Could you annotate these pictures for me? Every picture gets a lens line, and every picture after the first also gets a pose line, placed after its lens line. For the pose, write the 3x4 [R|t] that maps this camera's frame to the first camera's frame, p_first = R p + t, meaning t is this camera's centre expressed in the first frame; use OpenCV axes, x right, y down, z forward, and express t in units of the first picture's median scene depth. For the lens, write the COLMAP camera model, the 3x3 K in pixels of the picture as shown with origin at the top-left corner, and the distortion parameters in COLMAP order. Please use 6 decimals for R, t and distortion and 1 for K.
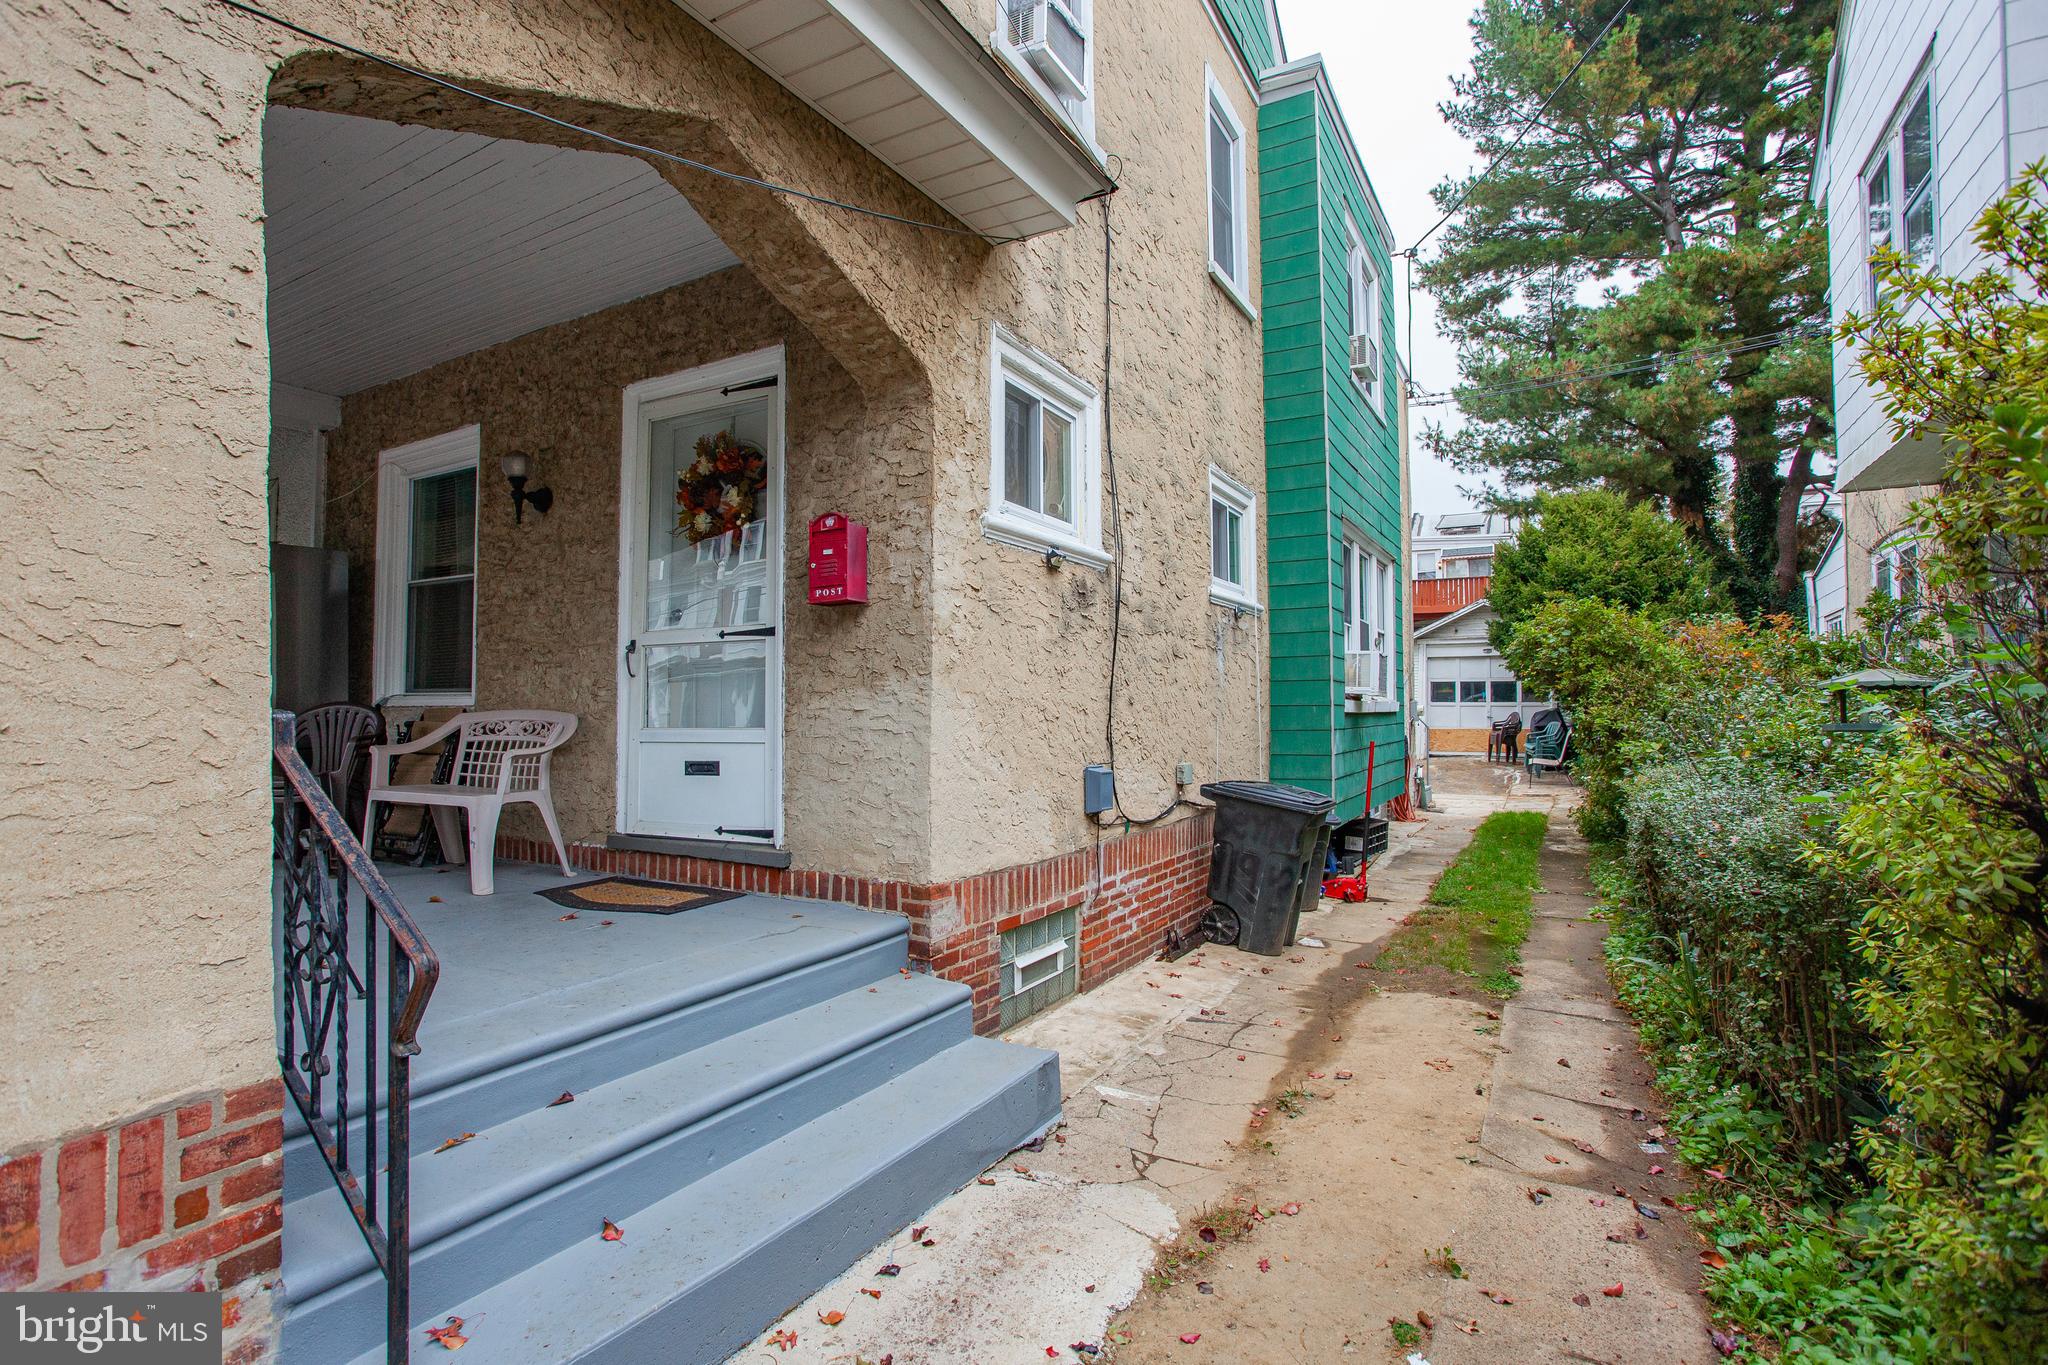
lens RADIAL K [[989.9, 0, 1024.0], [0, 989.9, 682.5], [0, 0, 1]] dist [-0.050748, 0.033963]
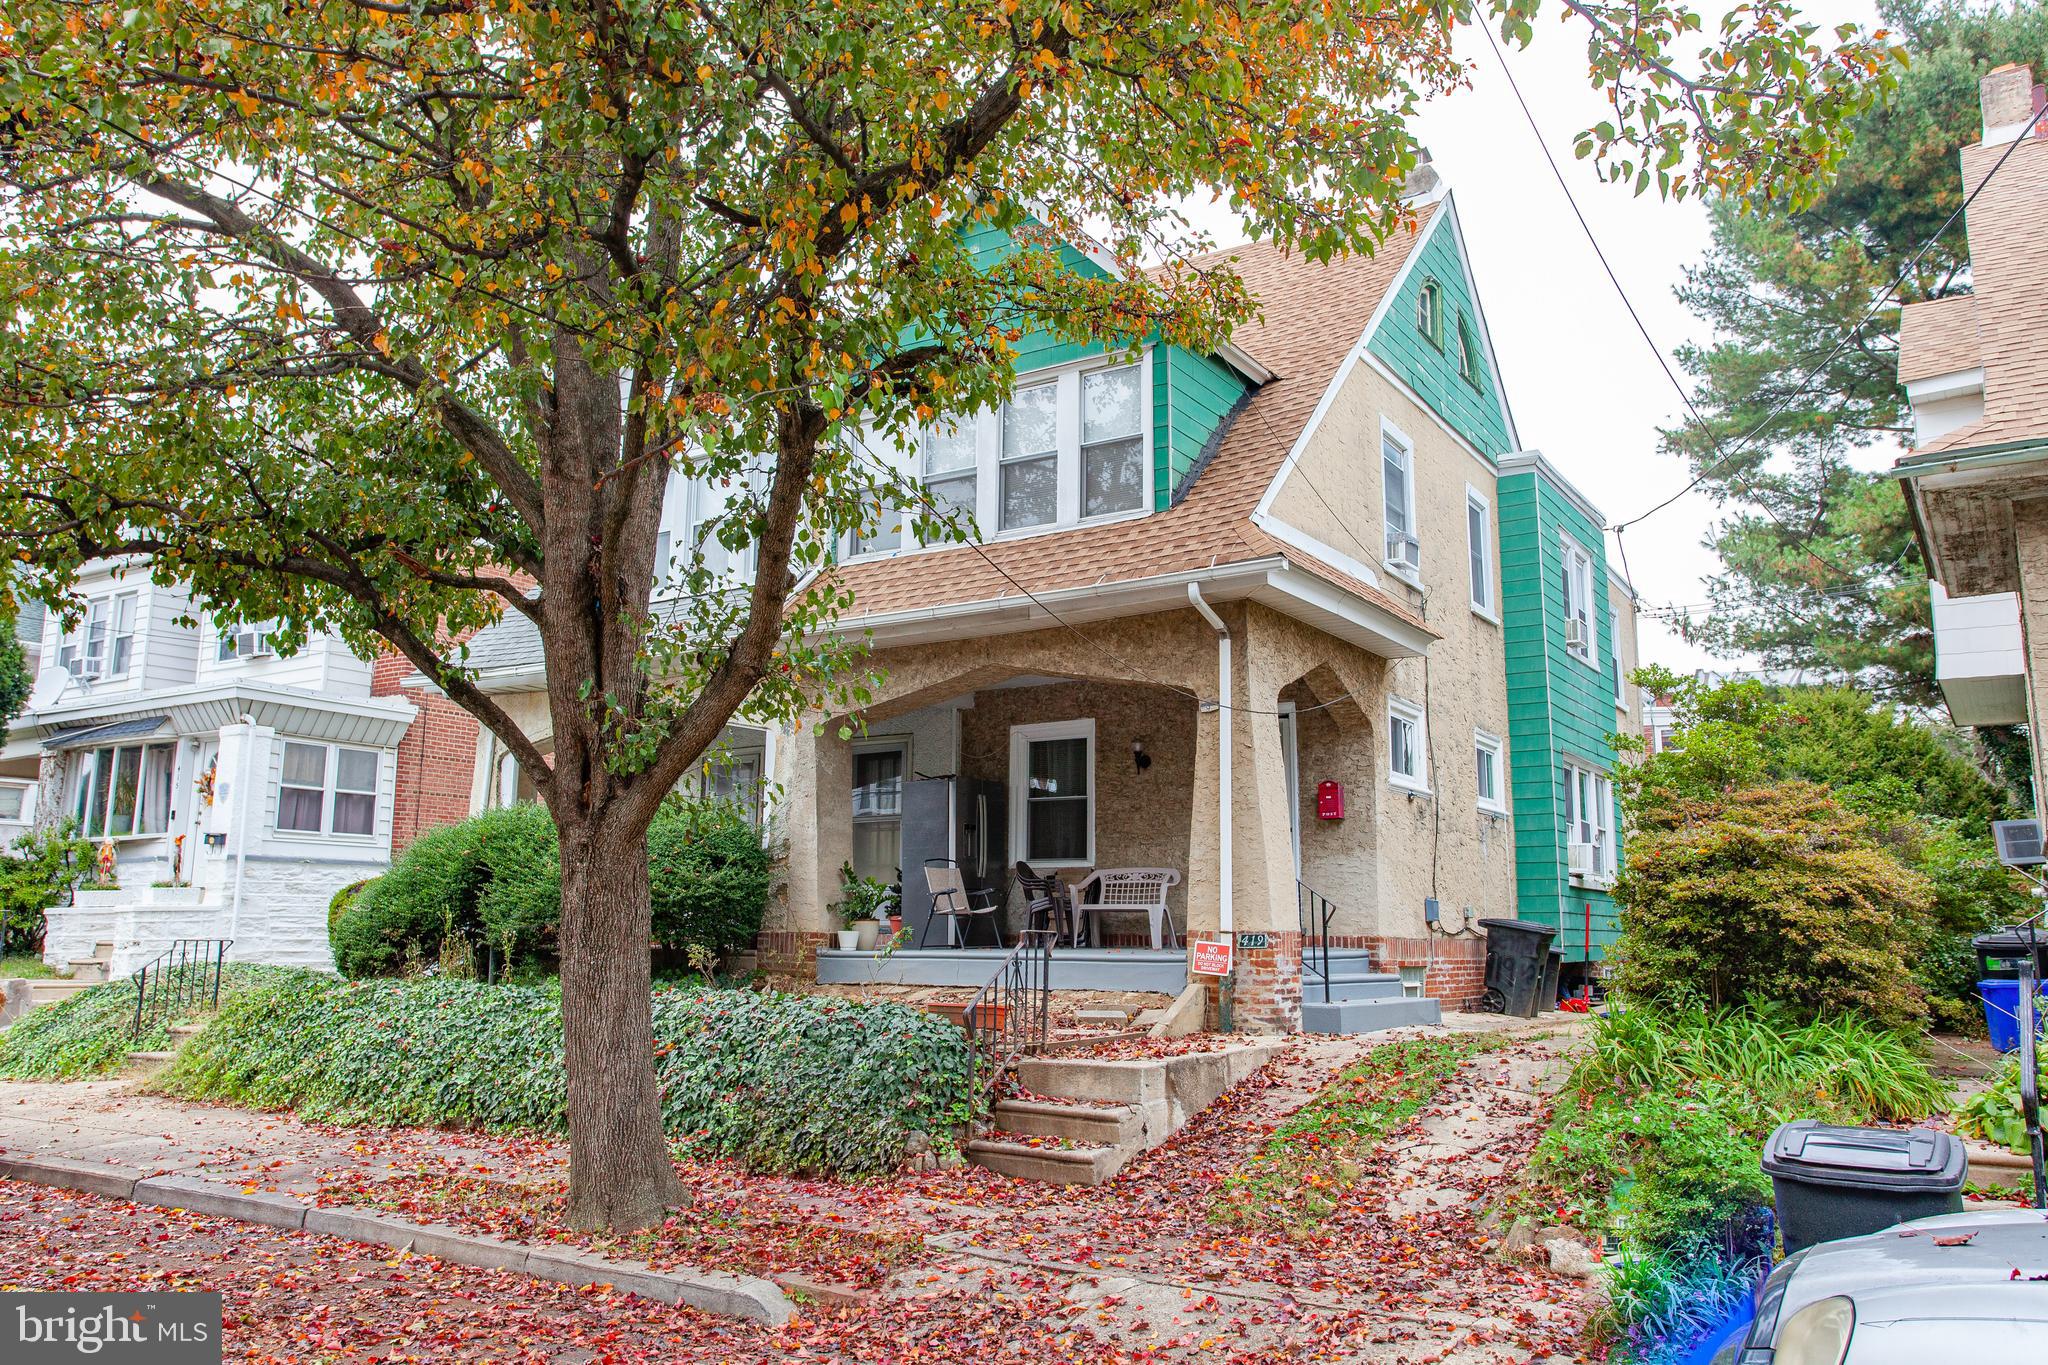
lens RADIAL K [[1579.4, 0, 1024.0], [0, 1579.4, 682.5], [0, 0, 1]] dist [0.040338, 0.003863]
pose [[0.998827, 0.002358, -0.048370, -0.402143], [-0.008923, 0.990672, -0.135976, 0.064746], [0.047598, 0.136248, 0.989531, -1.537066]]
